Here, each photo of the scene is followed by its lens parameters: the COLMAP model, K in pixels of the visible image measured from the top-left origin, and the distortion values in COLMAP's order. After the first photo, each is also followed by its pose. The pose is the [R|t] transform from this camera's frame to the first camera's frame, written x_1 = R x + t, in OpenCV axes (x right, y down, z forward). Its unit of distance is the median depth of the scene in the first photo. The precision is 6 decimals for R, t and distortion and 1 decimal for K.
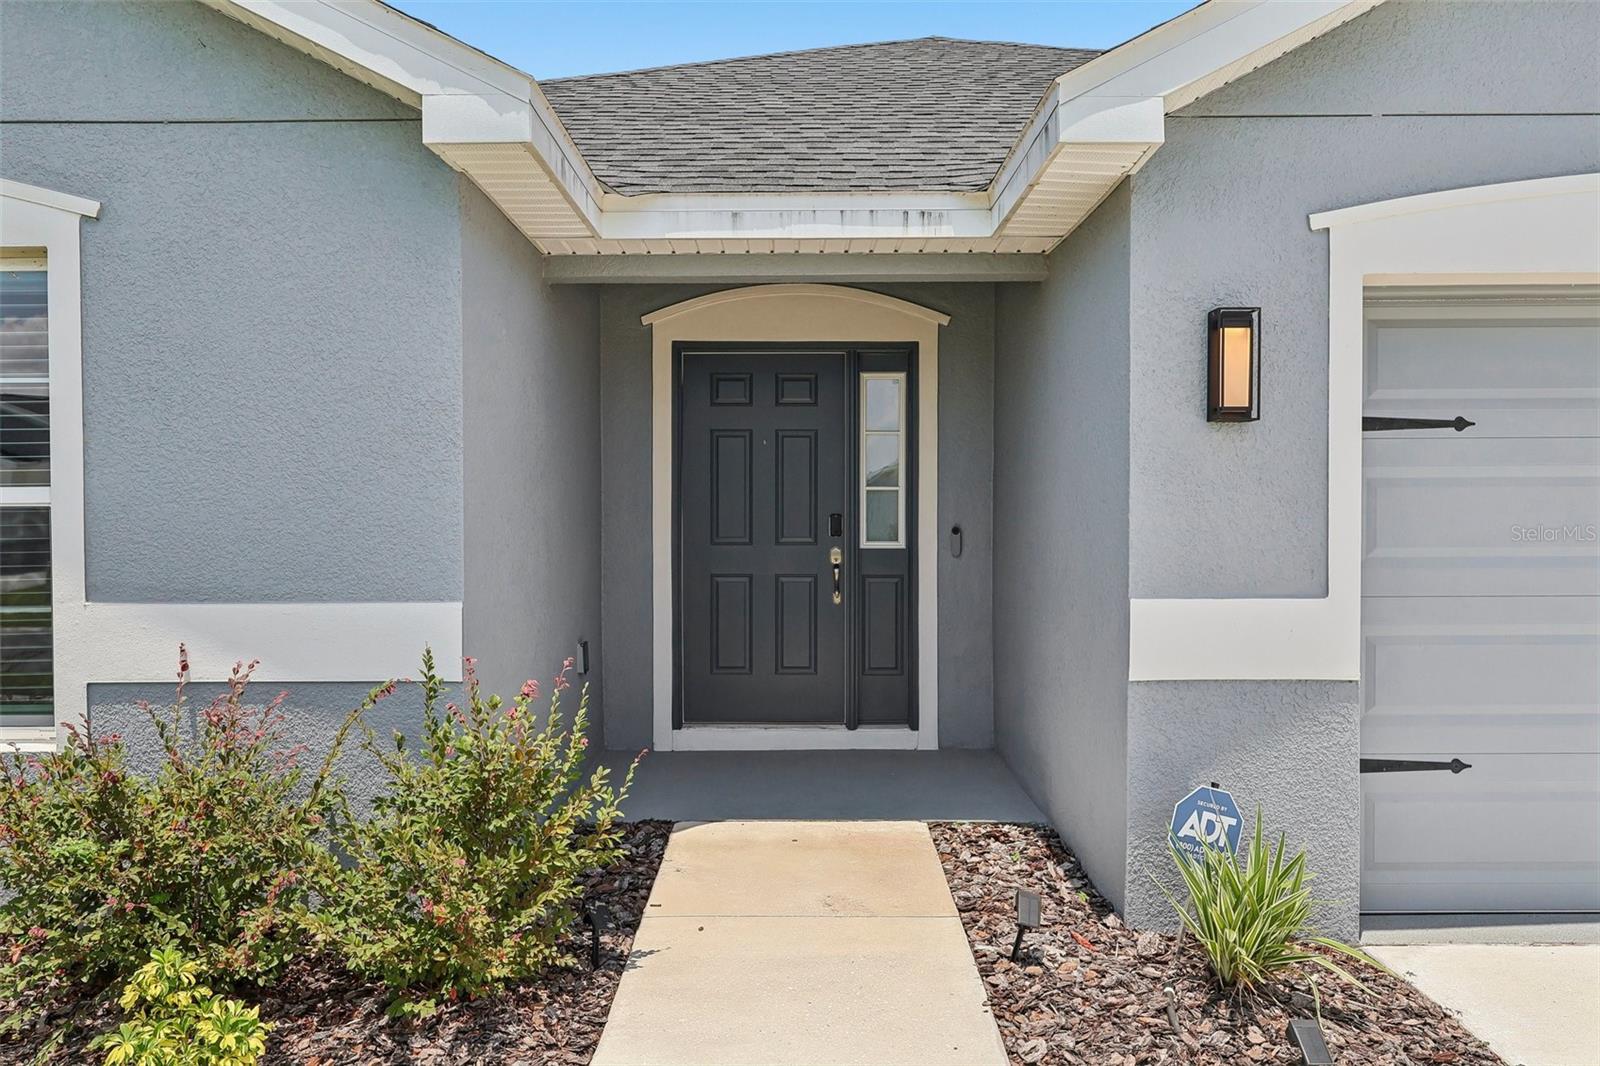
lens RADIAL K [[1151.1, 0, 800.0], [0, 1151.1, 533.0], [0, 0, 1]] dist [-0.007296, -0.001862]
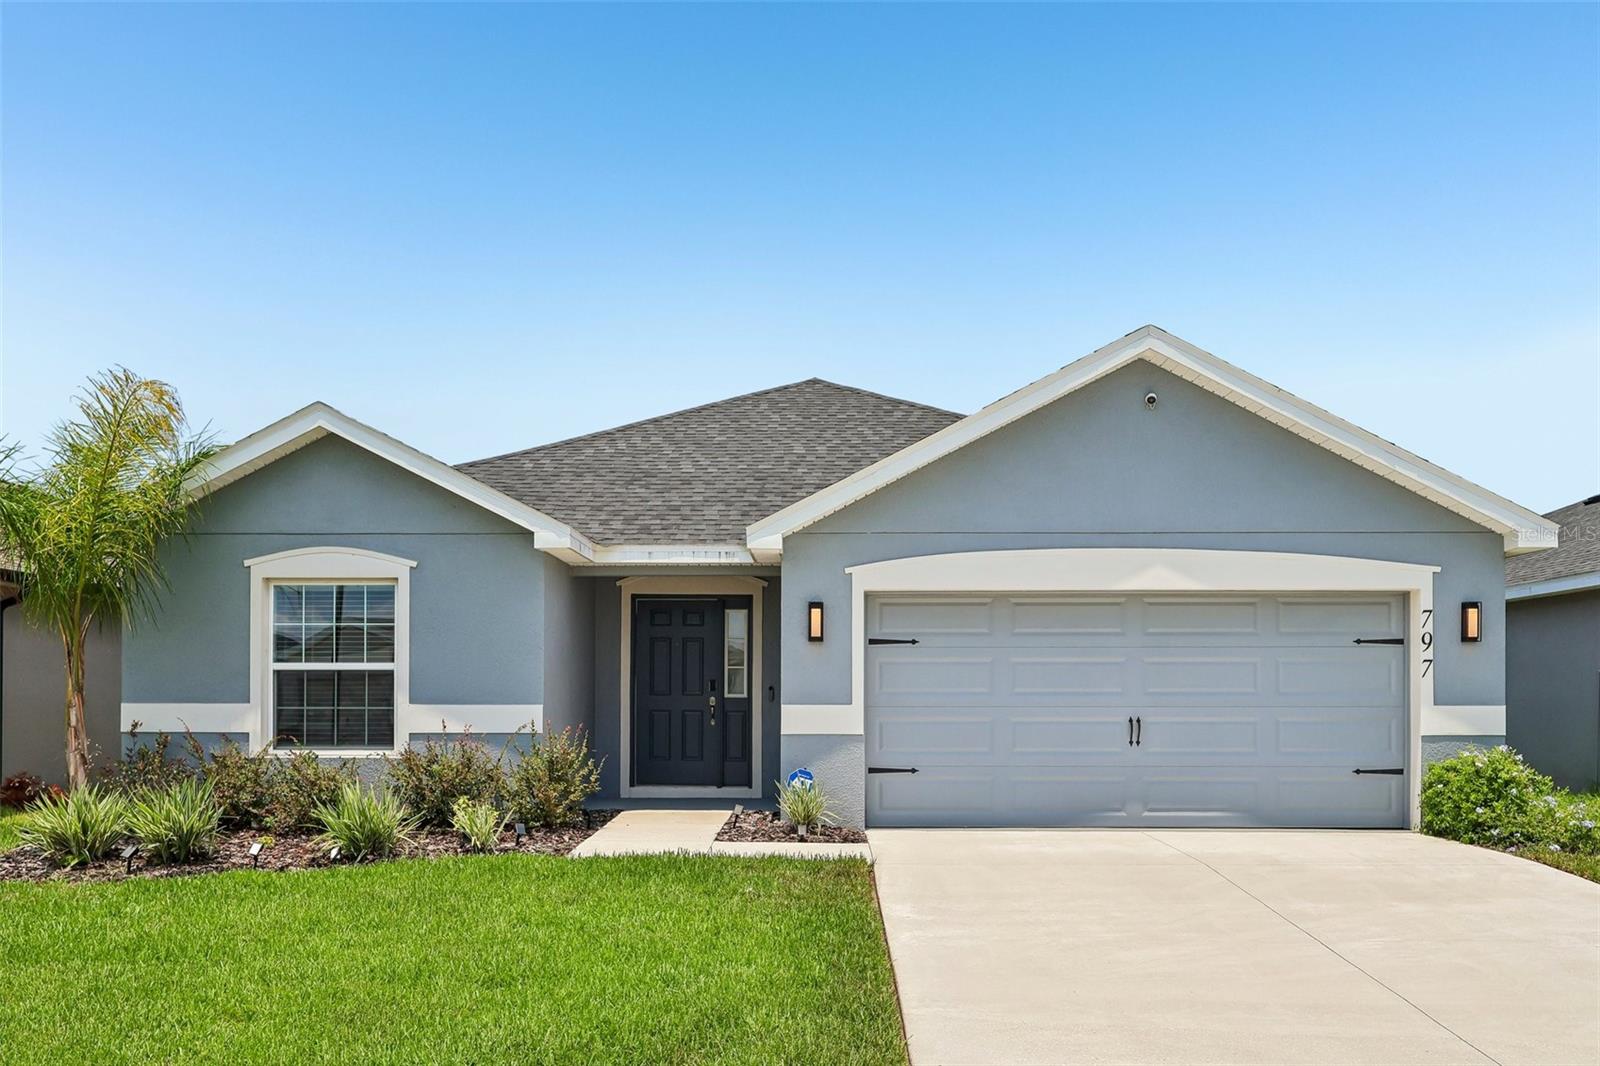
lens RADIAL K [[1295.4, 0, 790.9], [0, 1295.4, 690.1], [0, 0, 1]] dist [0.001216, 0.000608]
pose [[0.999574, 0.005279, -0.028722, 0.391830], [-0.006083, 0.999589, -0.027999, 0.106948], [0.028562, 0.028162, 0.999195, -2.093625]]
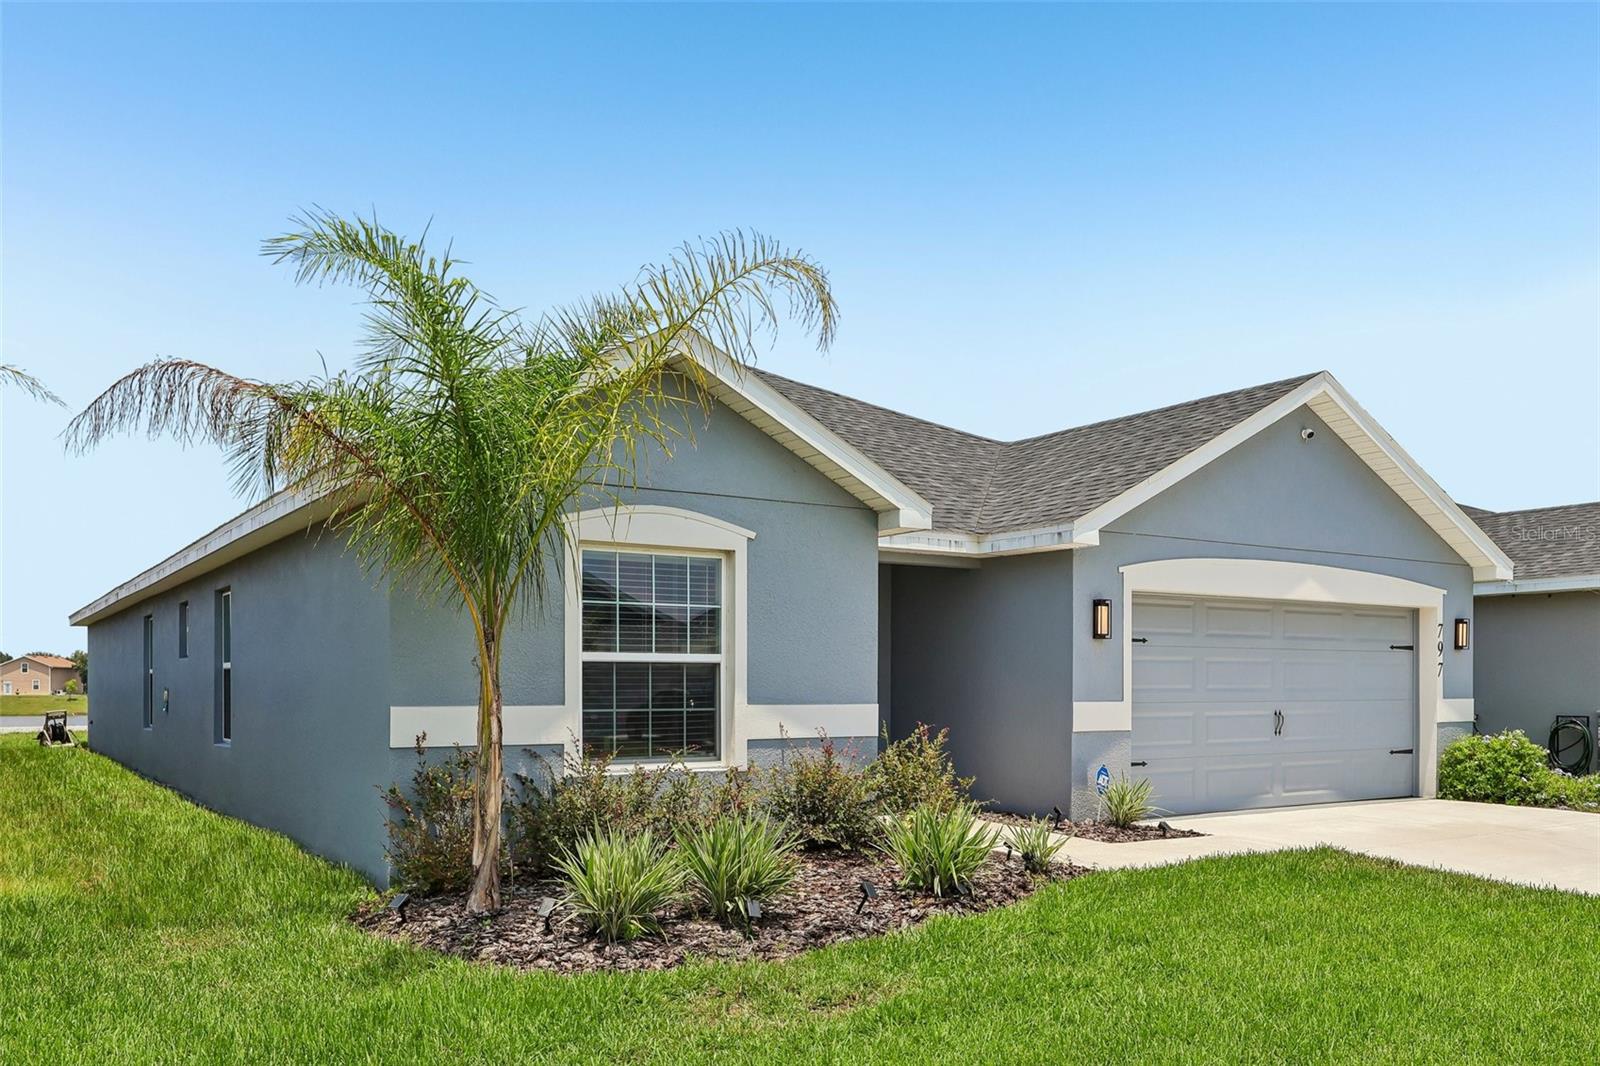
lens RADIAL K [[1295.4, 0, 790.9], [0, 1295.4, 690.1], [0, 0, 1]] dist [0.001216, 0.000608]
pose [[0.837701, 0.003385, 0.546119, -1.936564], [0.005676, 0.999873, -0.014905, 0.069419], [-0.546100, 0.015586, 0.837575, -1.212342]]
